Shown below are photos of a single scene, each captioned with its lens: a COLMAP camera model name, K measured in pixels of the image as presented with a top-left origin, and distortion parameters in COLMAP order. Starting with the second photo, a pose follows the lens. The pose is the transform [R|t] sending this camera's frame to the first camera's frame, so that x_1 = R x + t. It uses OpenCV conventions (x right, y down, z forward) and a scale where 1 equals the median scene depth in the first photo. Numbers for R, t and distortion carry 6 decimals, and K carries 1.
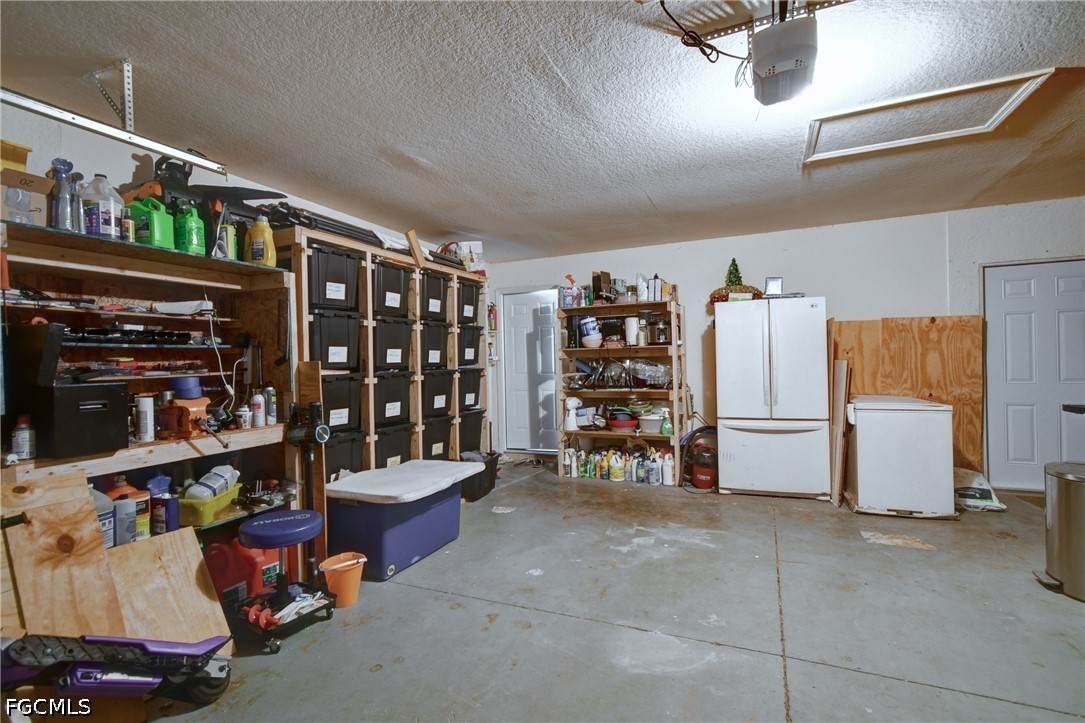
lens RADIAL K [[495.0, 0, 543.8], [0, 495.0, 360.0], [0, 0, 1]] dist [0.001732, 0.000057]
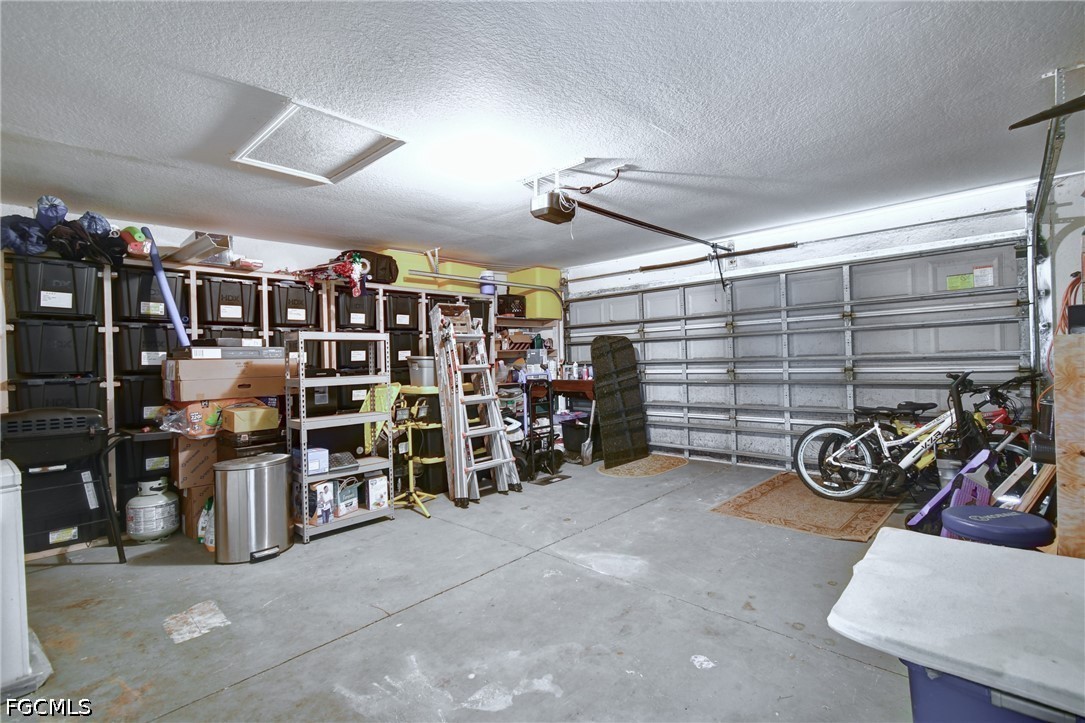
lens RADIAL K [[495.0, 0, 545.2], [0, 495.0, 362.9], [0, 0, 1]] dist [0.001732, 0.000057]
pose [[-0.944610, 0.047657, 0.324715, -0.052565], [0.050578, 0.998720, 0.000556, 0.003877], [-0.324273, 0.016949, -0.945812, 1.696537]]
